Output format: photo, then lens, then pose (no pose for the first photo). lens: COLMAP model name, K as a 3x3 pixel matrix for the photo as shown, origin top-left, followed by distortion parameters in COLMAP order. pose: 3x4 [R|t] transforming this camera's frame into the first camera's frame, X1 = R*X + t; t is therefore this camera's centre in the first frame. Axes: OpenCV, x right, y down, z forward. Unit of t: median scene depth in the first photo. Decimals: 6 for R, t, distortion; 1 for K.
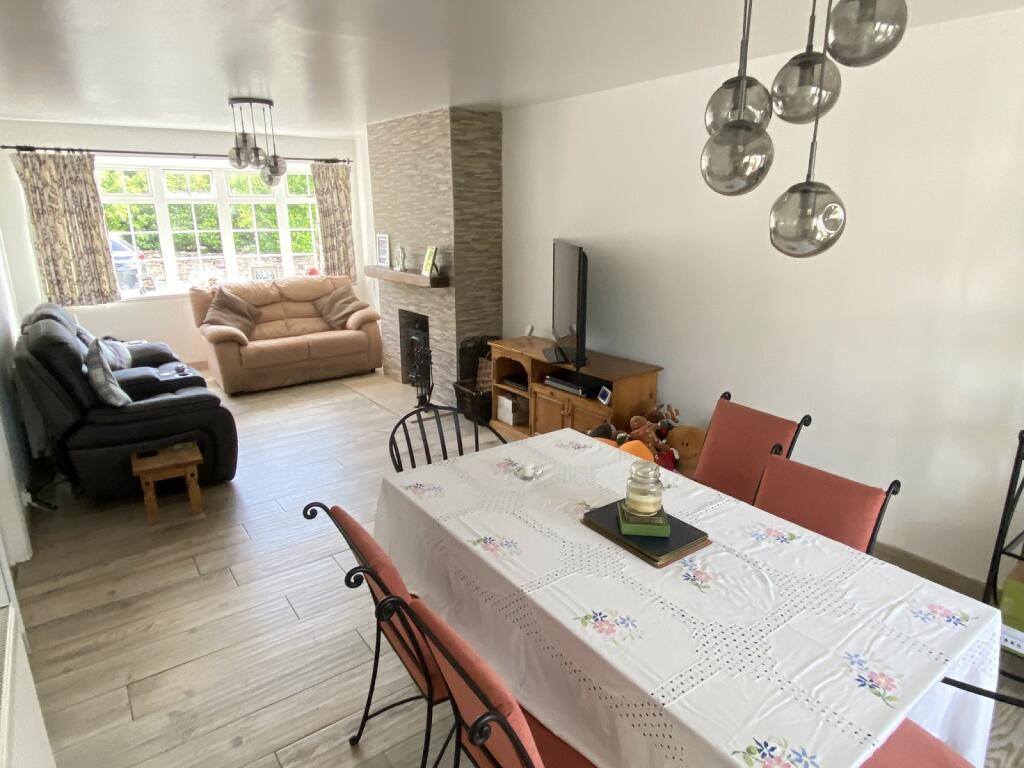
lens RADIAL K [[616.9, 0, 506.0], [0, 616.9, 386.0], [0, 0, 1]] dist [0.089546, -0.107406]
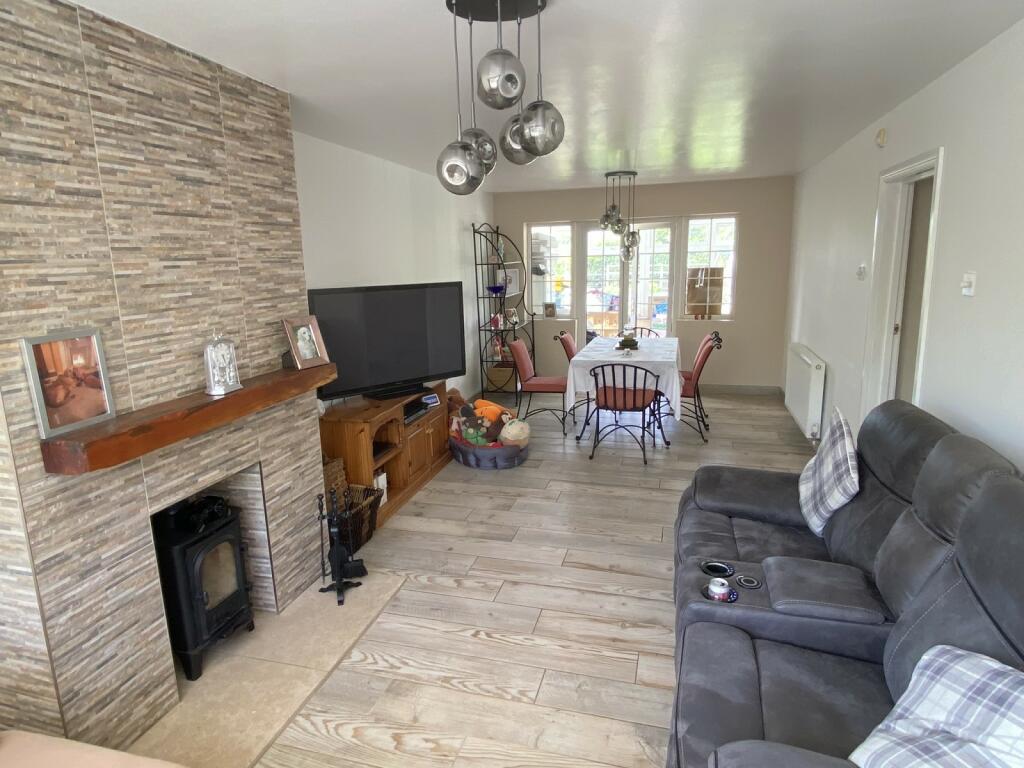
lens RADIAL K [[616.9, 0, 506.0], [0, 616.9, 386.0], [0, 0, 1]] dist [0.089546, -0.107406]
pose [[-0.631298, -0.136262, 0.763476, -0.689191], [0.240137, 0.901719, 0.359497, -0.330292], [-0.737426, 0.410288, -0.536532, 1.200268]]
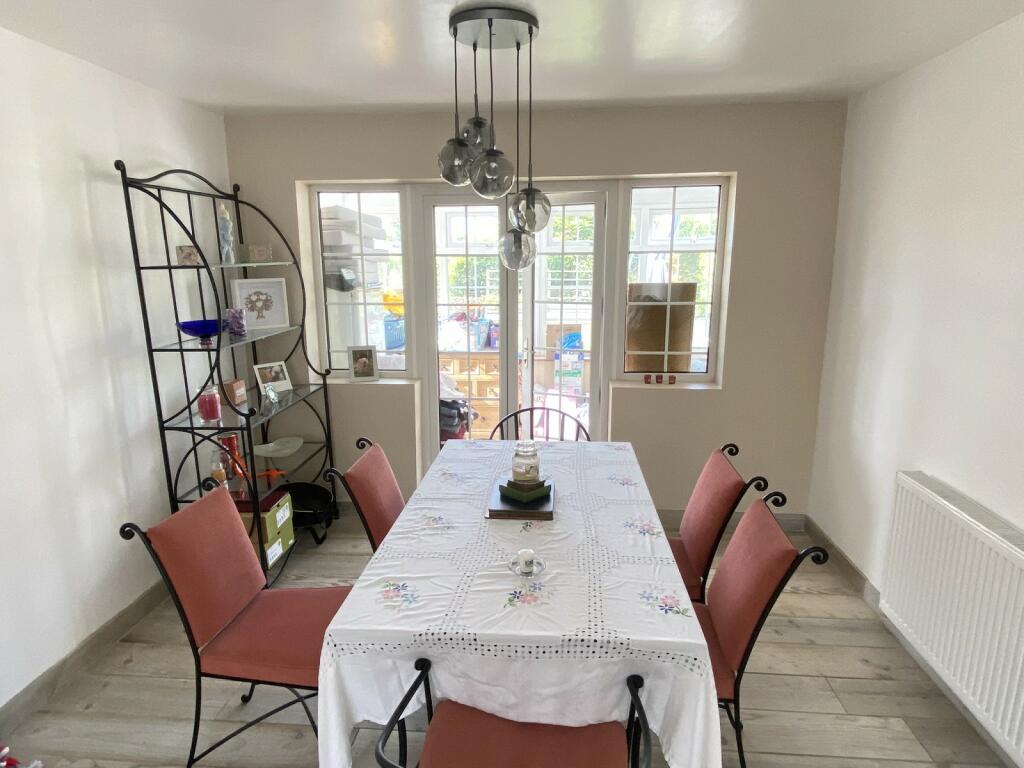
lens RADIAL K [[616.9, 0, 506.0], [0, 616.9, 386.0], [0, 0, 1]] dist [0.089546, -0.107406]
pose [[-0.762434, -0.122688, 0.635329, -0.180146], [0.187605, 0.897774, 0.398506, -0.165689], [-0.619273, 0.423025, -0.661476, 0.624483]]
